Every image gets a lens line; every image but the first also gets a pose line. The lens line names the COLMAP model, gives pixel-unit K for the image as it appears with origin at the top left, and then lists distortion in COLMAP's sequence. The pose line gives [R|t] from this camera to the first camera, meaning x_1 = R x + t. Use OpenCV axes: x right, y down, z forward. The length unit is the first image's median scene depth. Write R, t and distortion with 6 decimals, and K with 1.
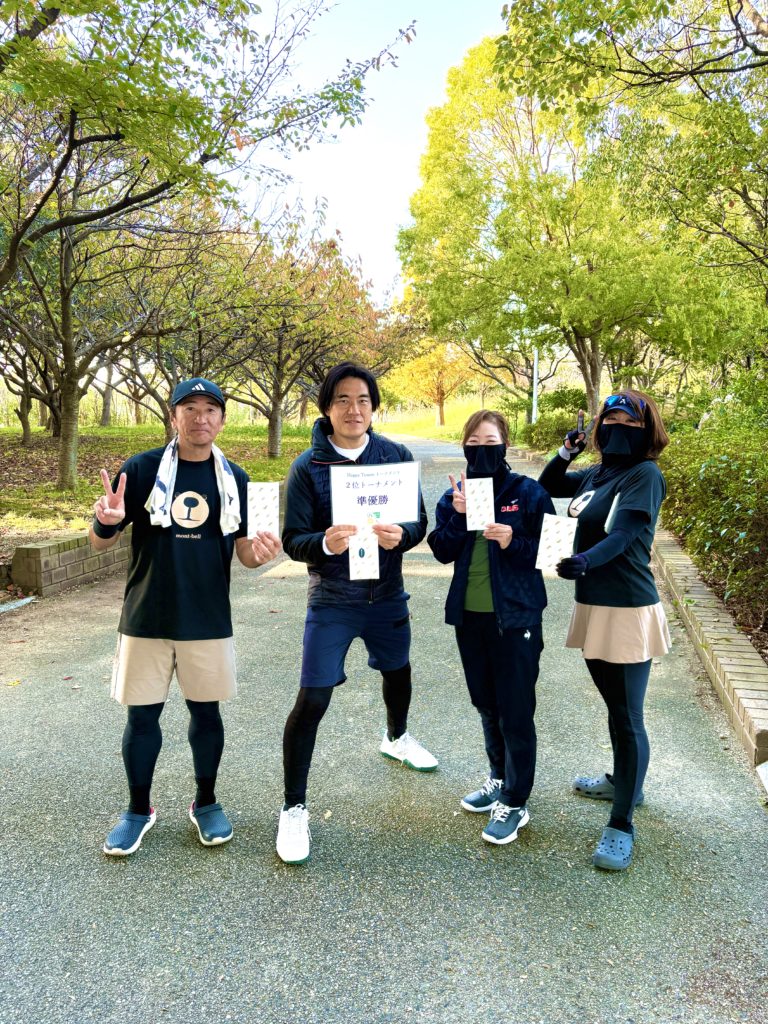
lens RADIAL K [[769.1, 0, 382.6], [0, 769.1, 514.1], [0, 0, 1]] dist [0.052452, -0.052357]
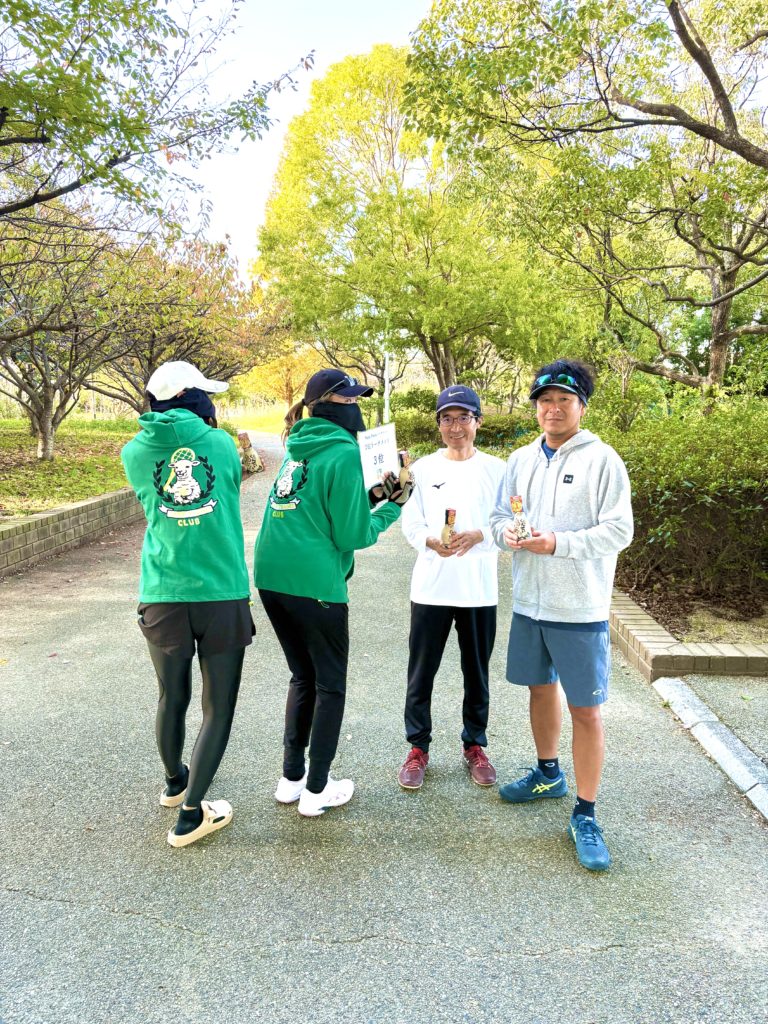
lens RADIAL K [[769.1, 0, 381.8], [0, 769.1, 511.0], [0, 0, 1]] dist [0.052452, -0.052357]
pose [[0.978585, -0.013880, 0.205374, -0.091051], [0.013870, 0.999903, 0.001490, 0.008233], [-0.205375, 0.001391, 0.978682, -0.076343]]
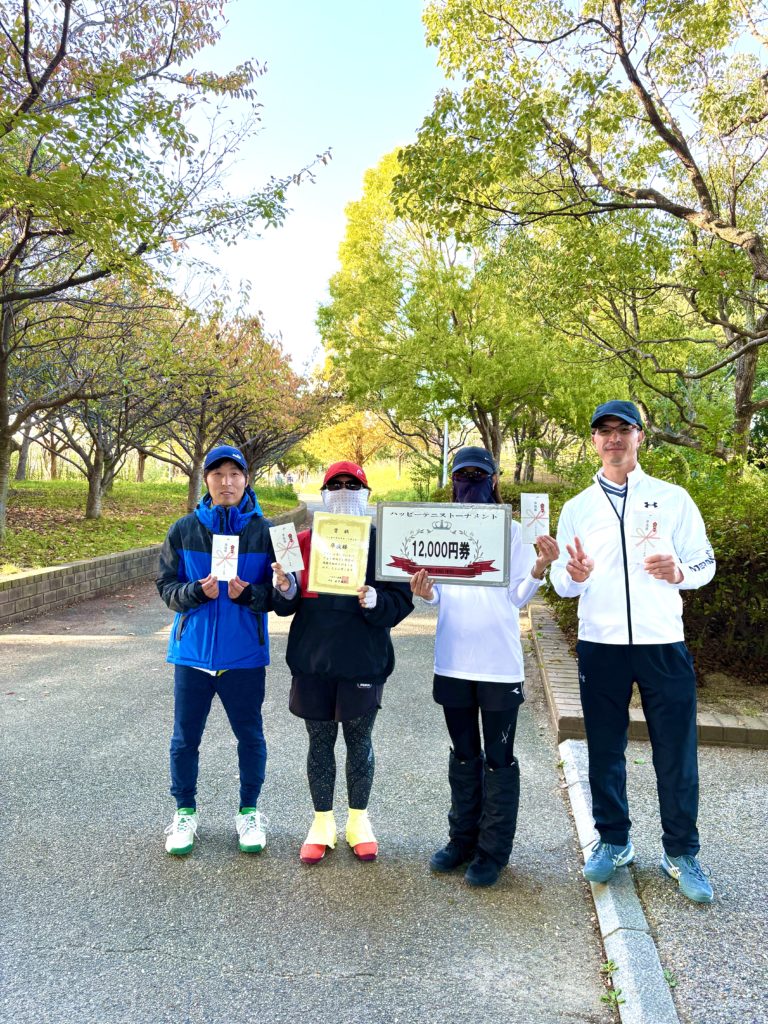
lens RADIAL K [[769.1, 0, 384.3], [0, 769.1, 513.7], [0, 0, 1]] dist [0.052452, -0.052357]
pose [[0.994172, 0.023230, 0.105276, 0.011462], [-0.014620, 0.996538, -0.081838, 0.015512], [-0.106813, 0.079822, 0.991070, -0.123477]]
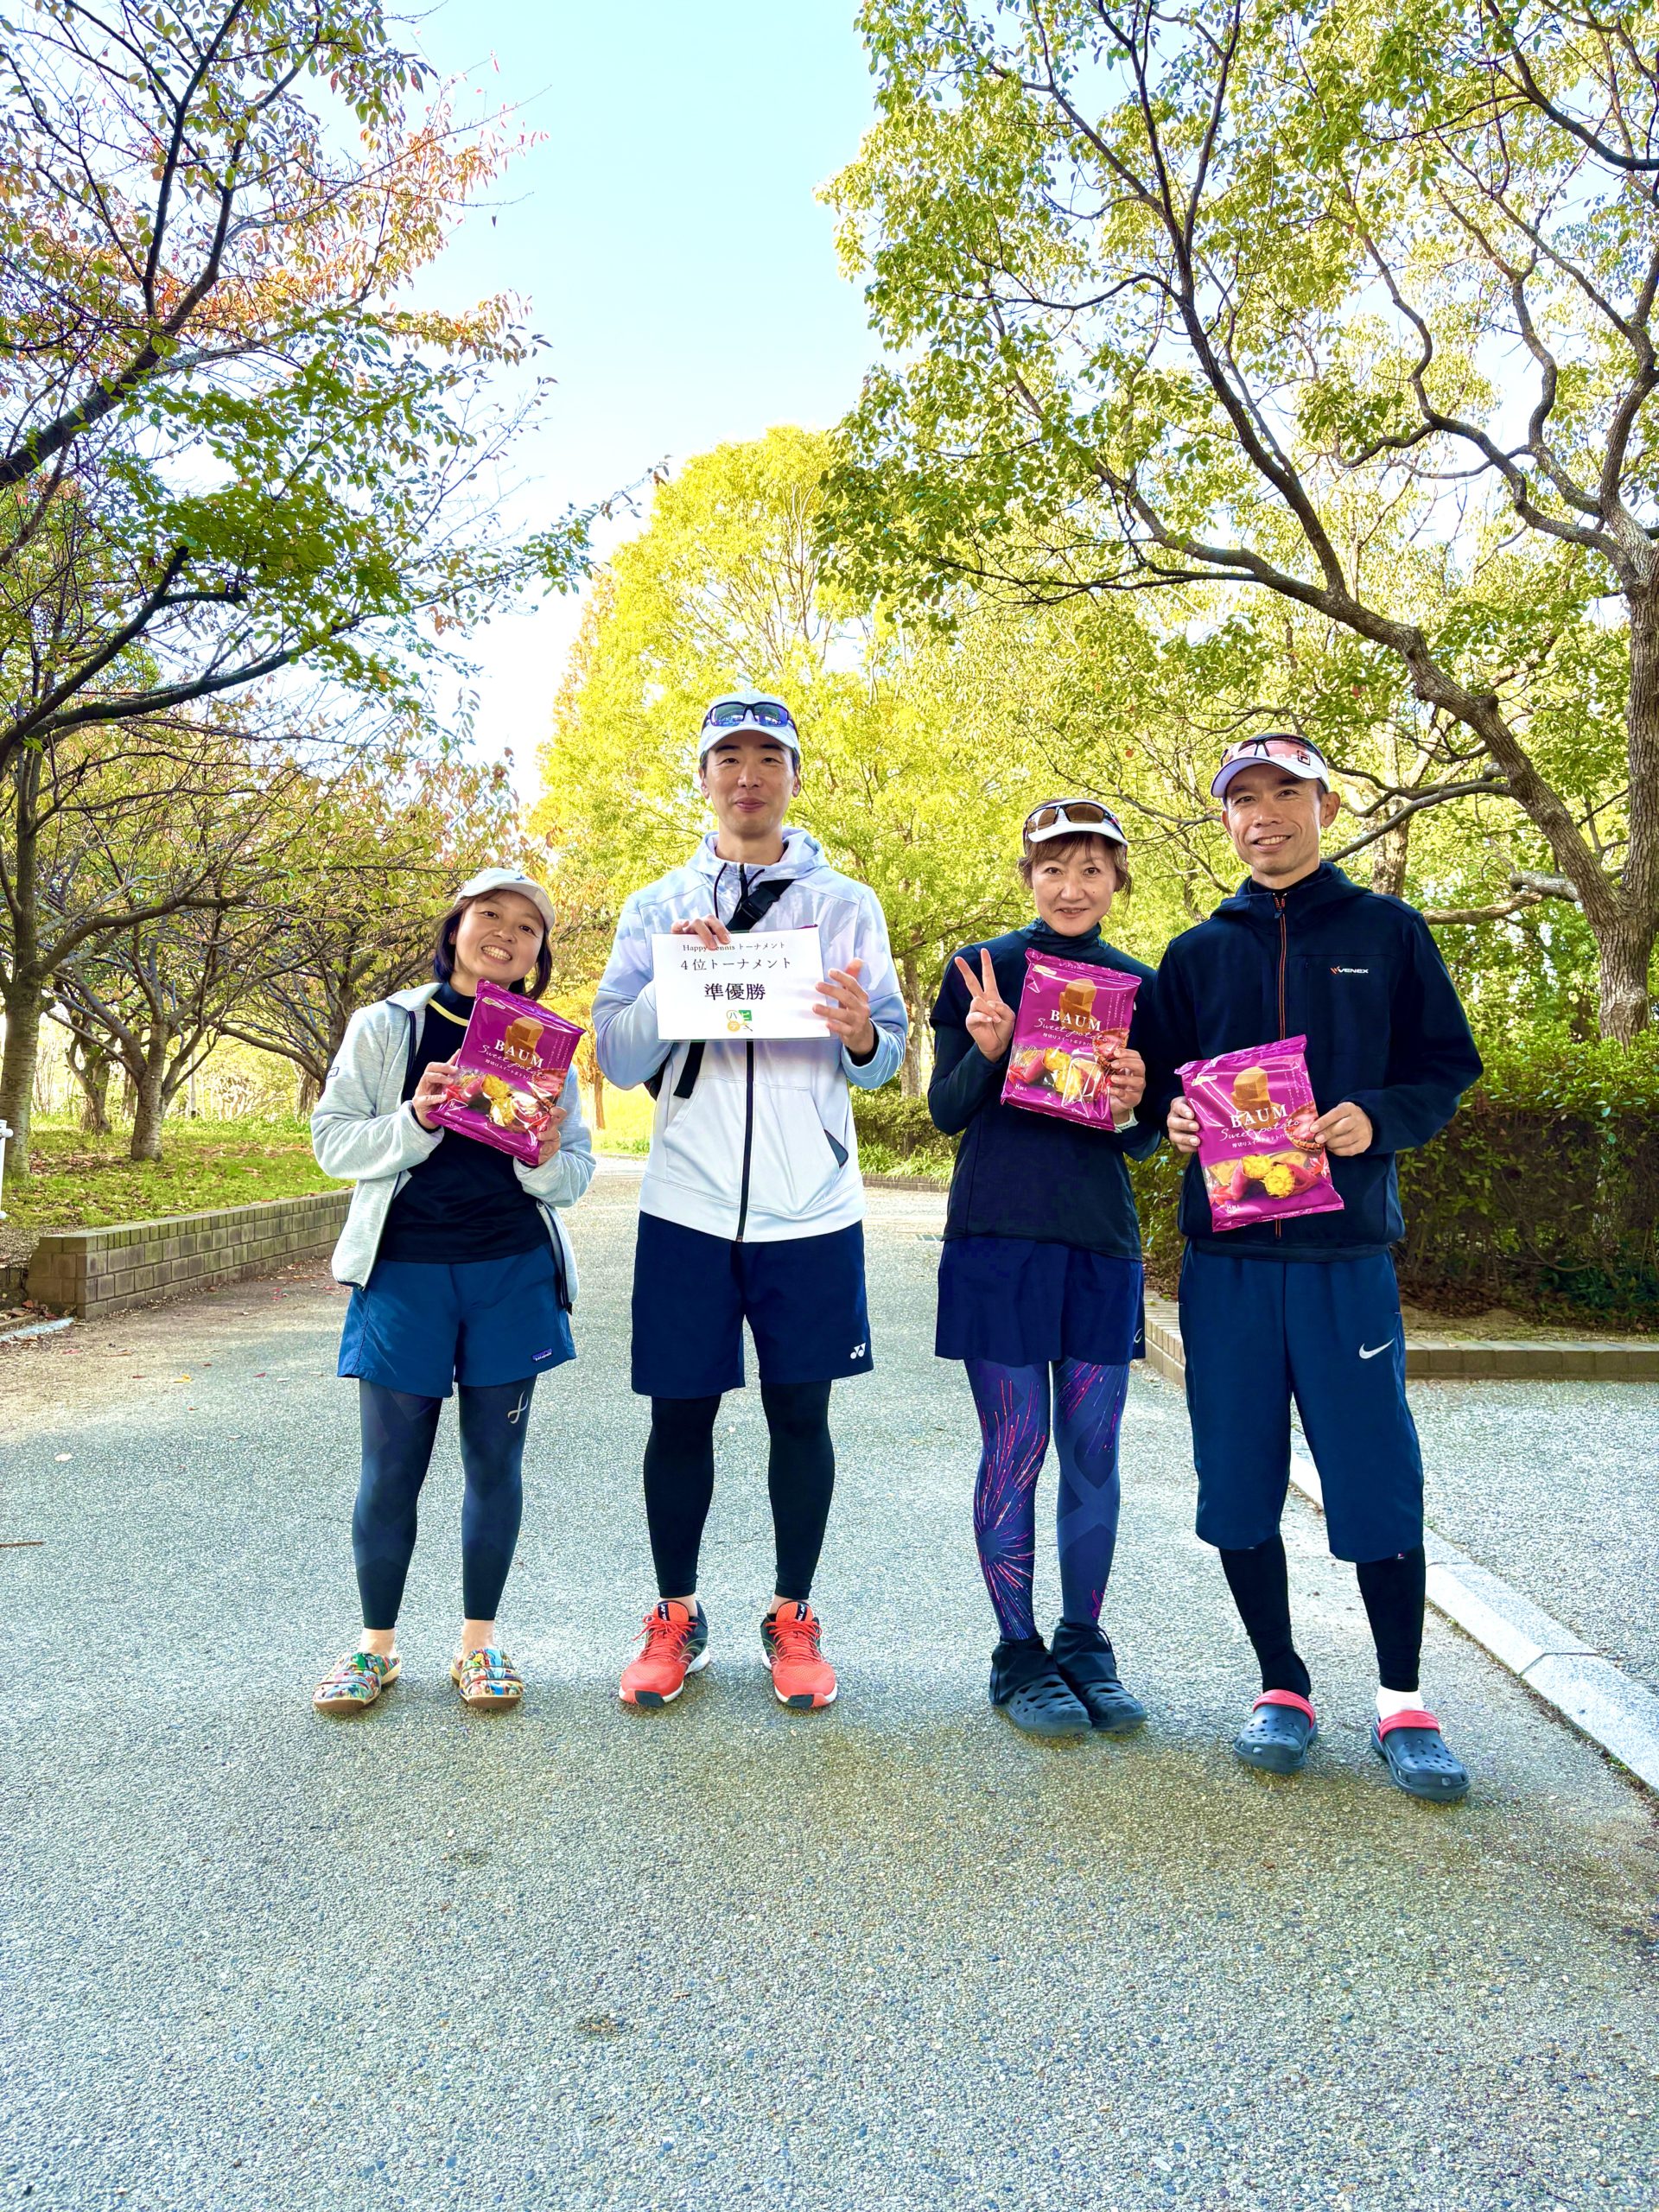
lens RADIAL K [[1661.4, 0, 833.8], [0, 1661.4, 1101.6], [0, 0, 1]] dist [0.052452, -0.052357]
pose [[0.972498, 0.013353, 0.232527, -0.133851], [0.019903, 0.989939, -0.140088, 0.097832], [-0.232058, 0.140864, 0.962448, -0.289796]]
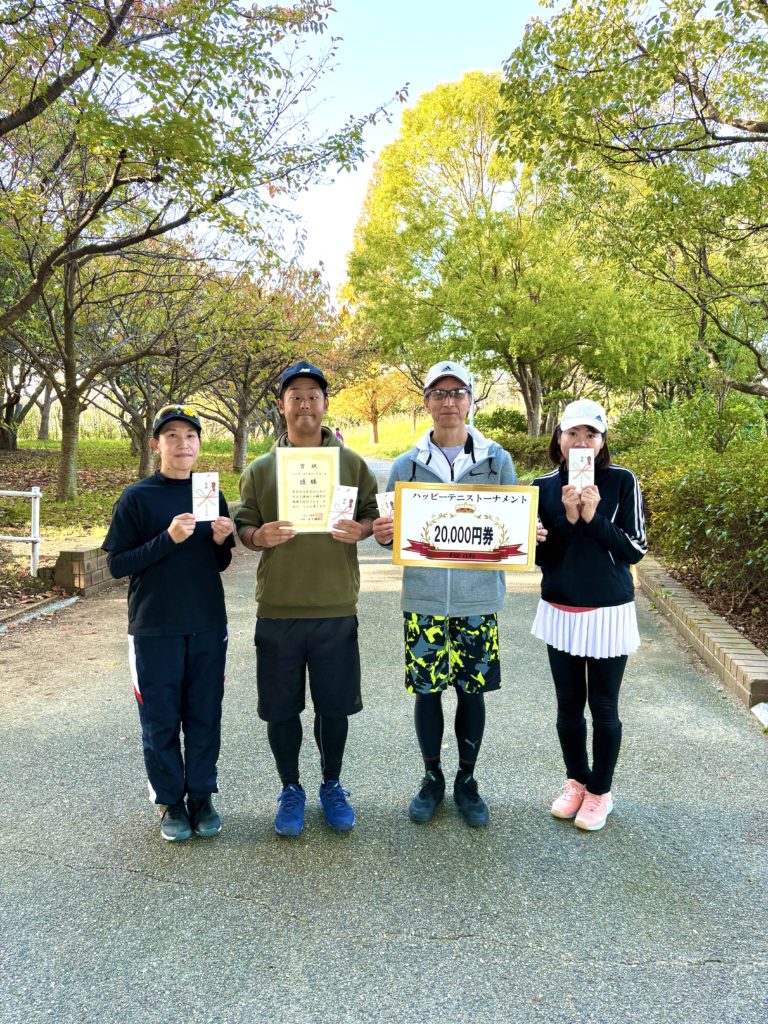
lens RADIAL K [[769.1, 0, 385.0], [0, 769.1, 512.7], [0, 0, 1]] dist [0.052452, -0.052357]
pose [[0.994527, 0.002552, 0.104453, -0.100173], [-0.000022, 0.999707, -0.024214, 0.011233], [-0.104484, 0.024079, 0.994235, -0.088953]]
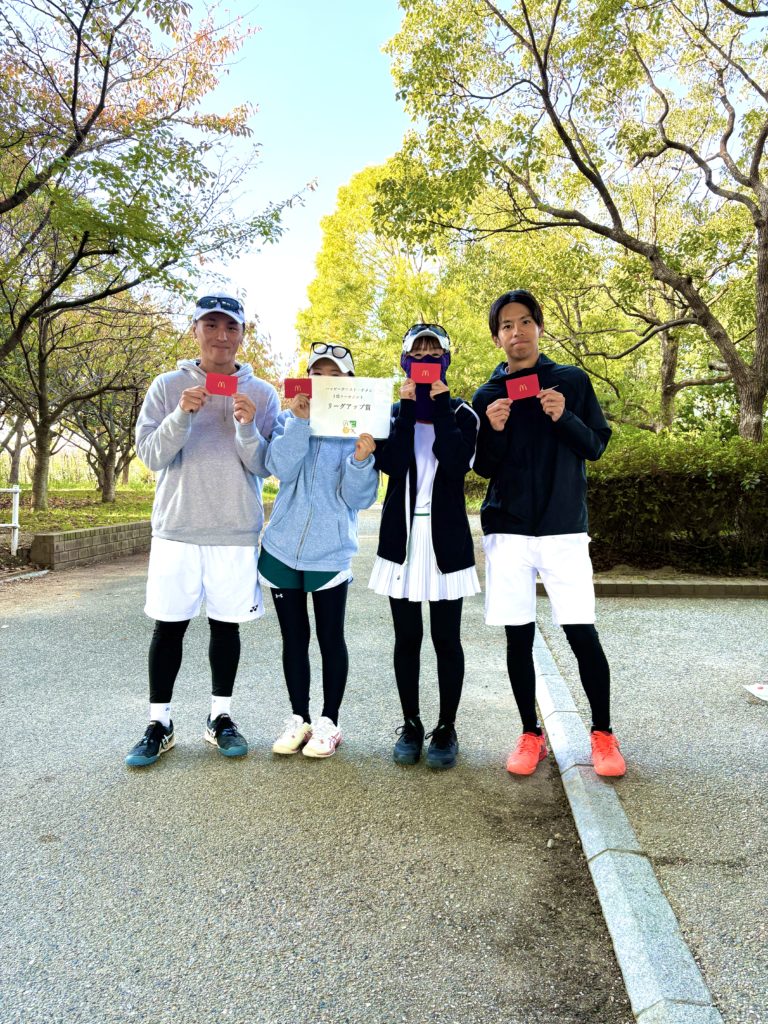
lens RADIAL K [[769.1, 0, 383.4], [0, 769.1, 513.6], [0, 0, 1]] dist [0.052452, -0.052357]
pose [[0.990250, -0.004790, 0.139219, -0.035981], [0.017487, 0.995777, -0.090124, 0.103432], [-0.138200, 0.091680, 0.986152, -0.335827]]
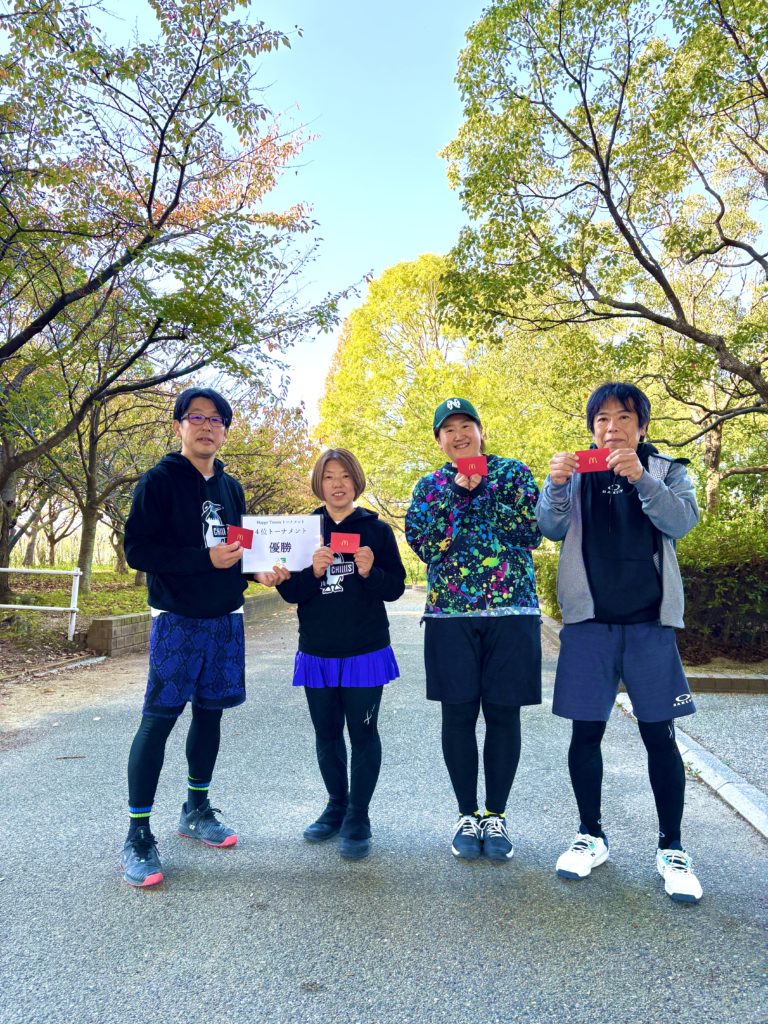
lens RADIAL K [[769.1, 0, 383.4], [0, 769.1, 507.4], [0, 0, 1]] dist [0.052452, -0.052357]
pose [[0.989882, 0.021871, 0.140195, -0.124177], [0.007796, 0.978173, -0.207647, 0.099545], [-0.141676, 0.206639, 0.968105, -0.298262]]
